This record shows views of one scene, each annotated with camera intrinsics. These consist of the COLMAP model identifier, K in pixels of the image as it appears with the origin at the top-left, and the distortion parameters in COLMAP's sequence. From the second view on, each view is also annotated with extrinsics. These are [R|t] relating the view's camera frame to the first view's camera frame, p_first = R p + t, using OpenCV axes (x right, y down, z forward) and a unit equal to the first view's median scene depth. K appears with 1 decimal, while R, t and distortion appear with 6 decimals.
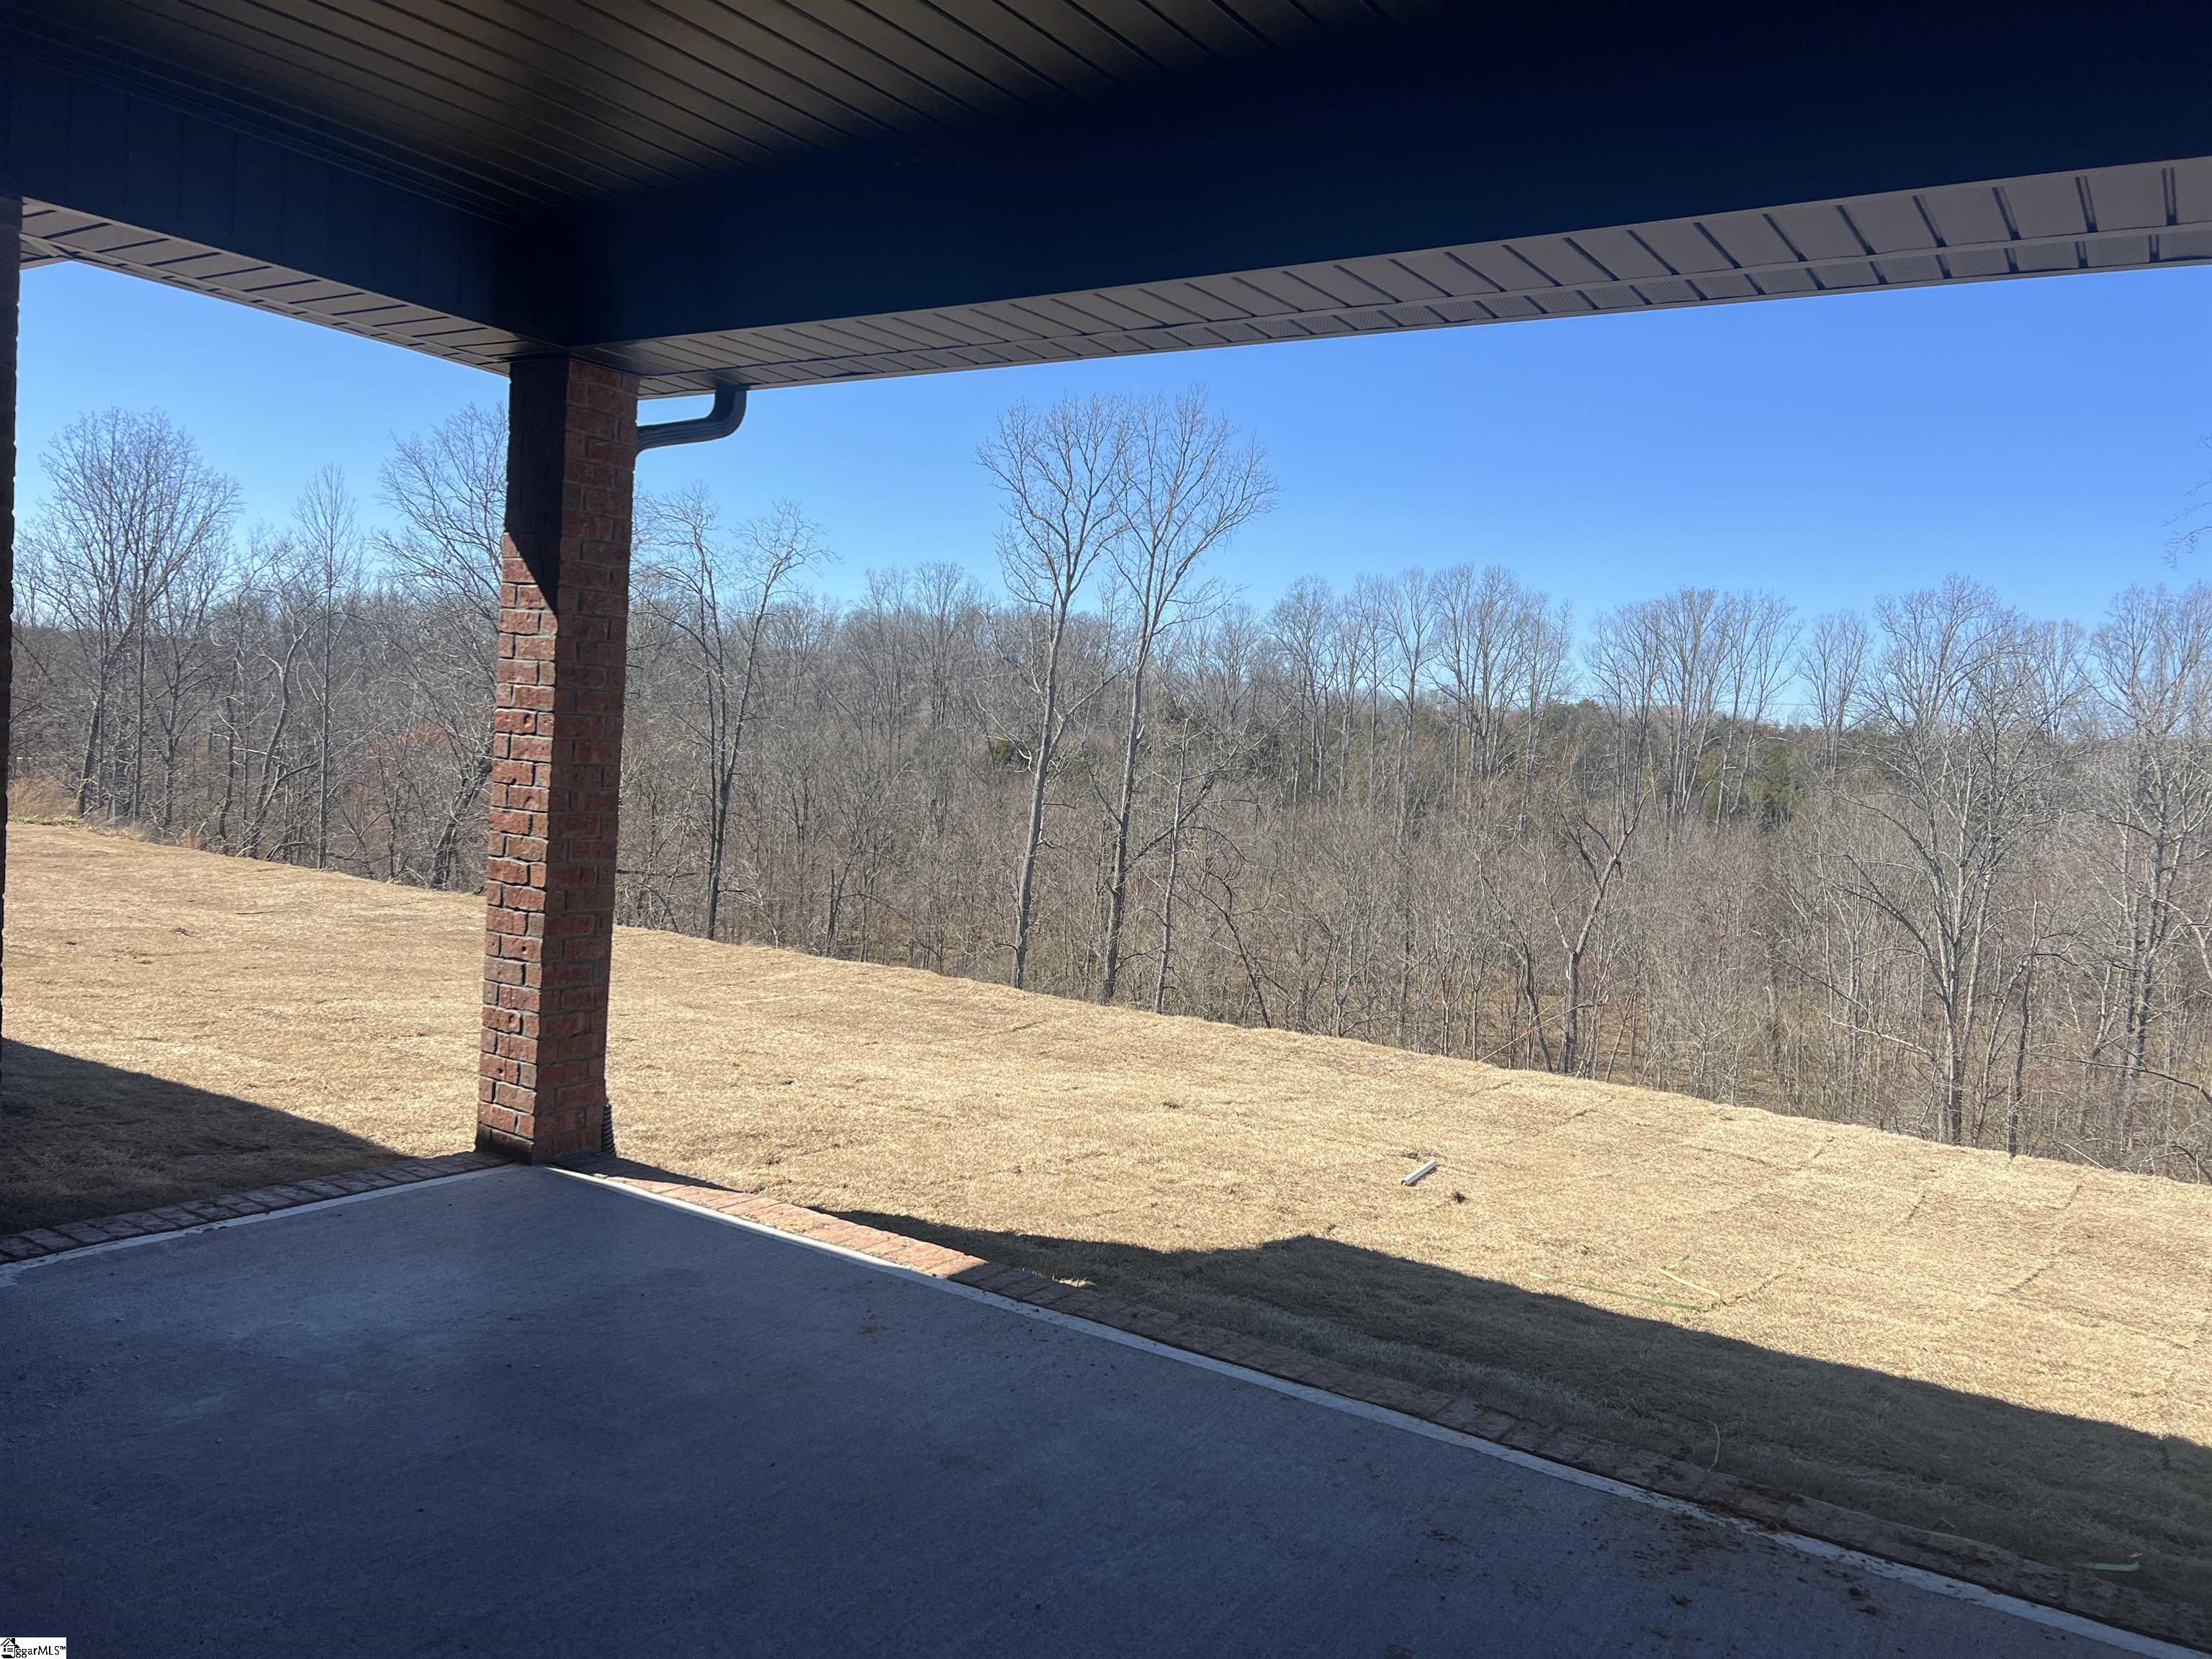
lens RADIAL K [[1686.7, 0, 1106.0], [0, 1686.7, 829.5], [0, 0, 1]] dist [0.076696, -0.097405]
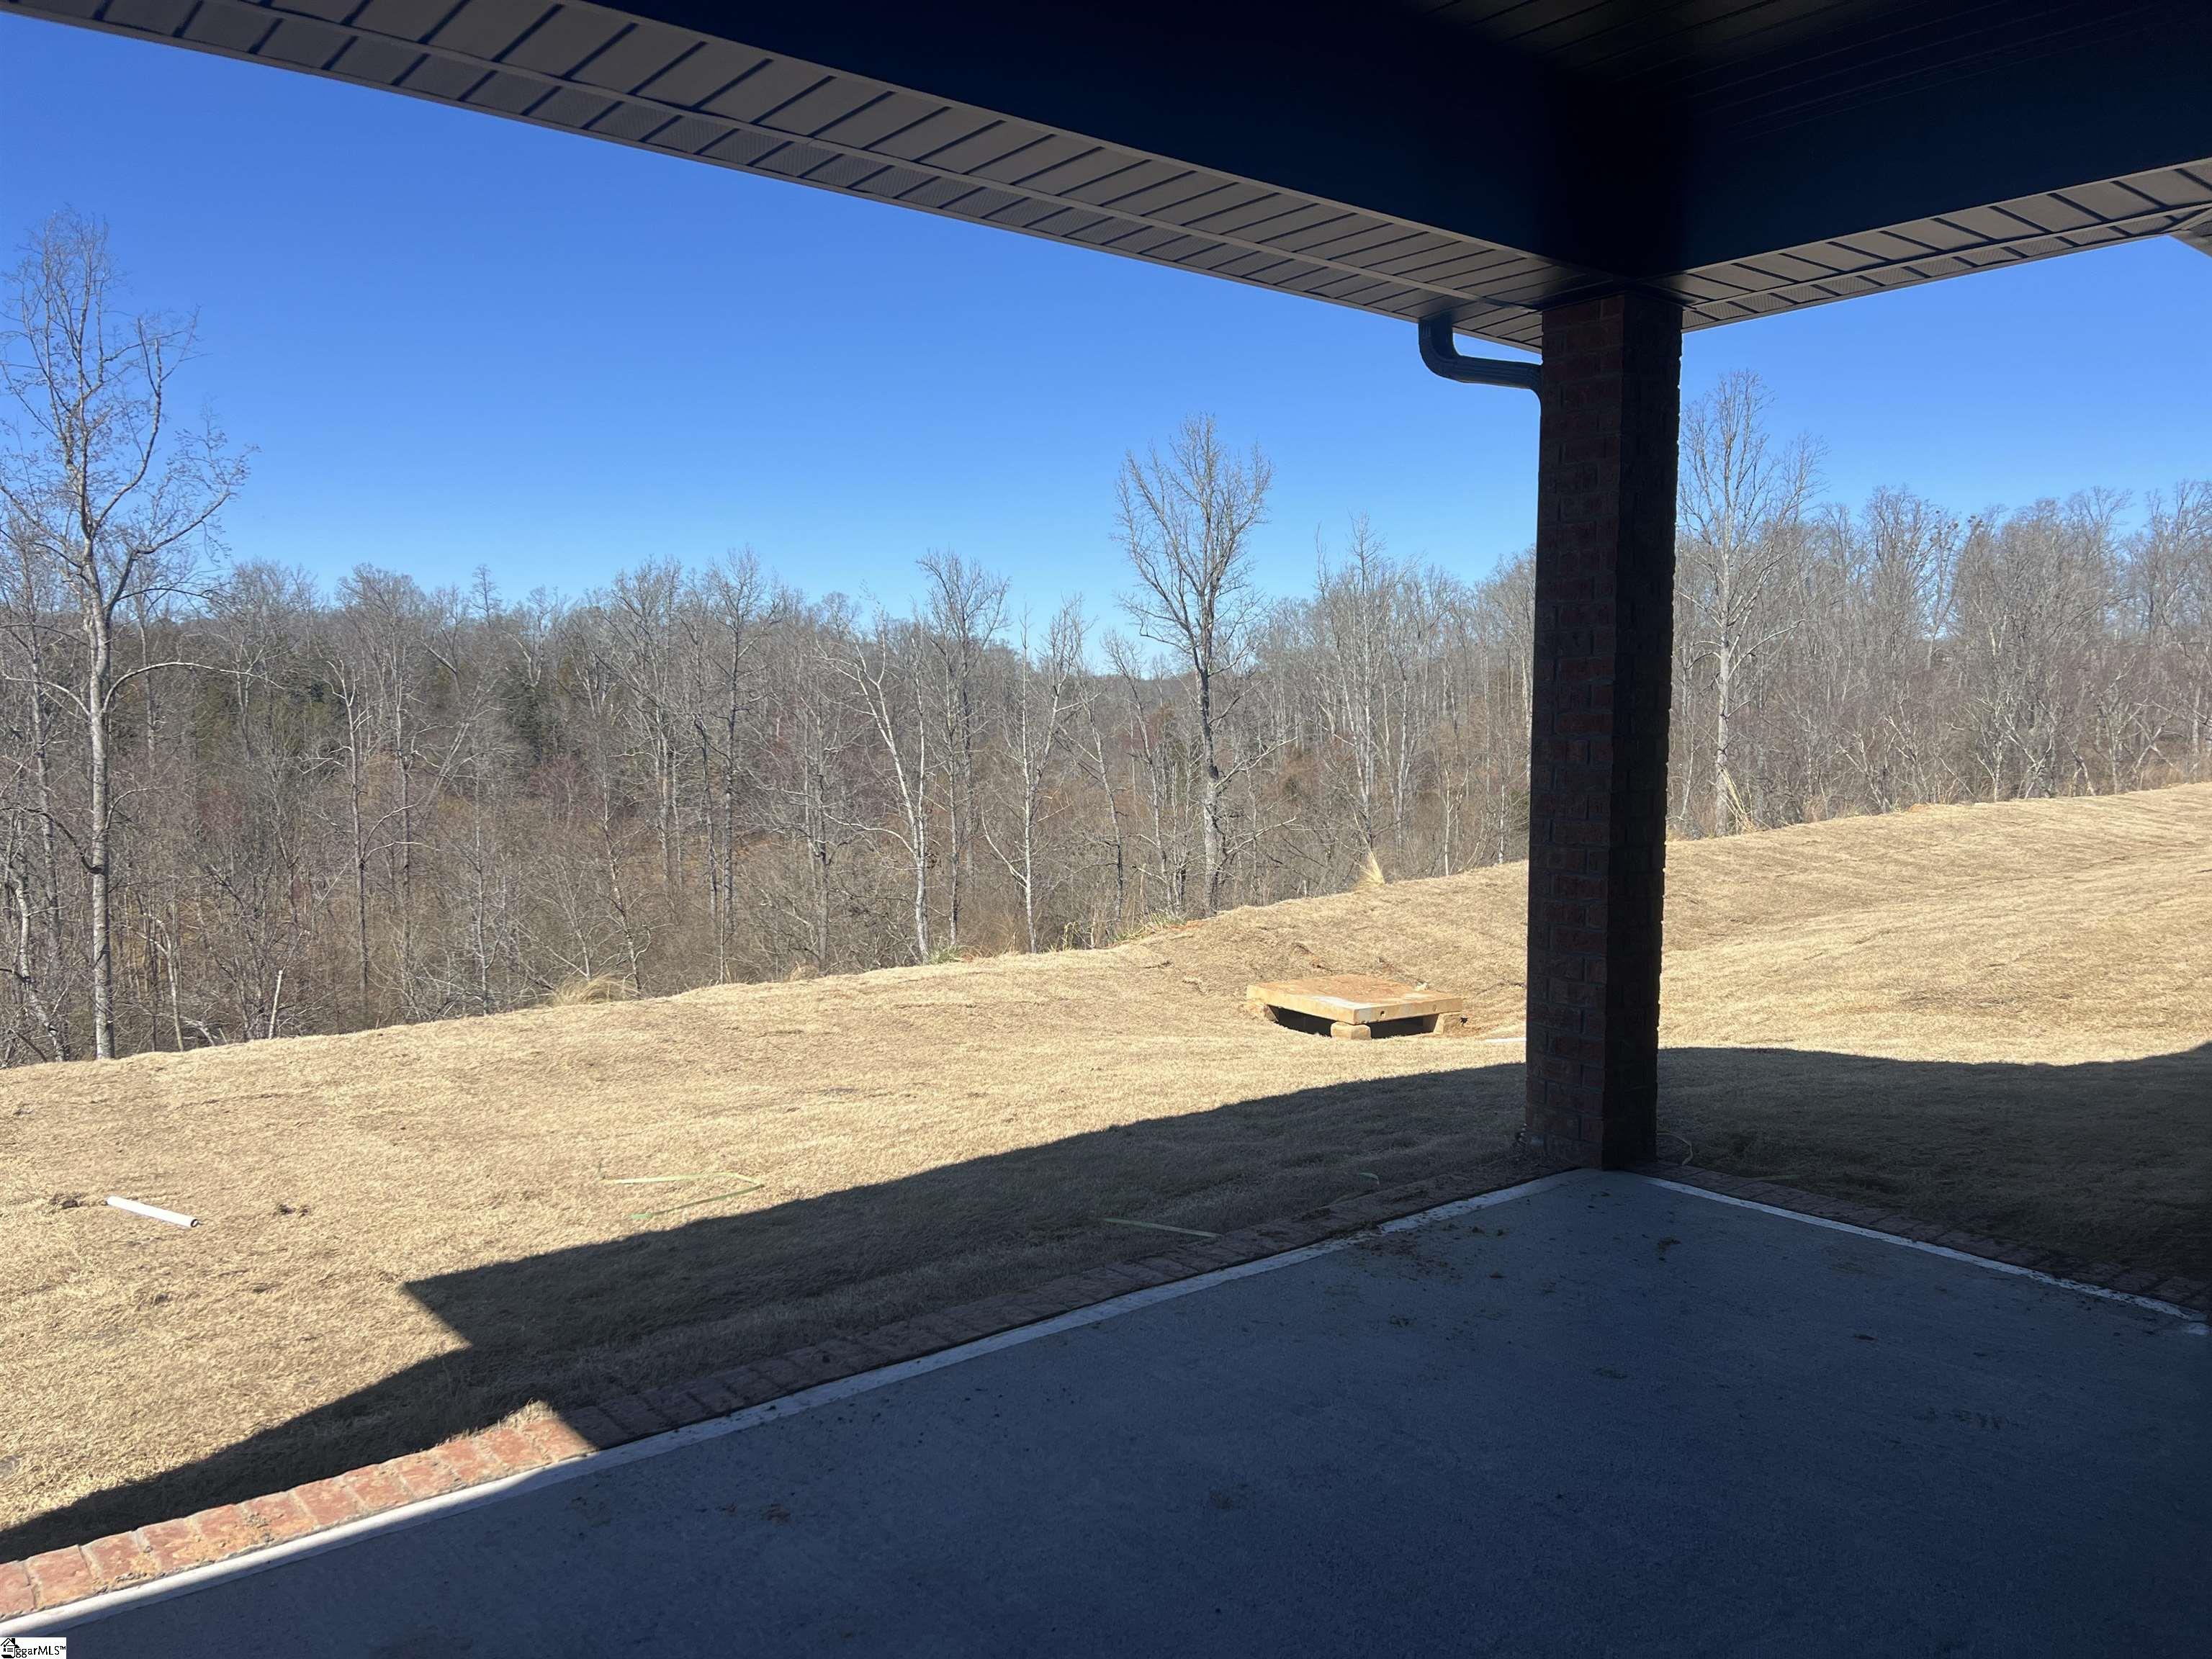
lens RADIAL K [[1686.7, 0, 1106.0], [0, 1686.7, 829.5], [0, 0, 1]] dist [0.076696, -0.097405]
pose [[0.296382, -0.132830, 0.945787, -0.675239], [0.071098, 0.990602, 0.116844, -0.041042], [-0.952419, 0.032613, 0.303041, 0.644143]]
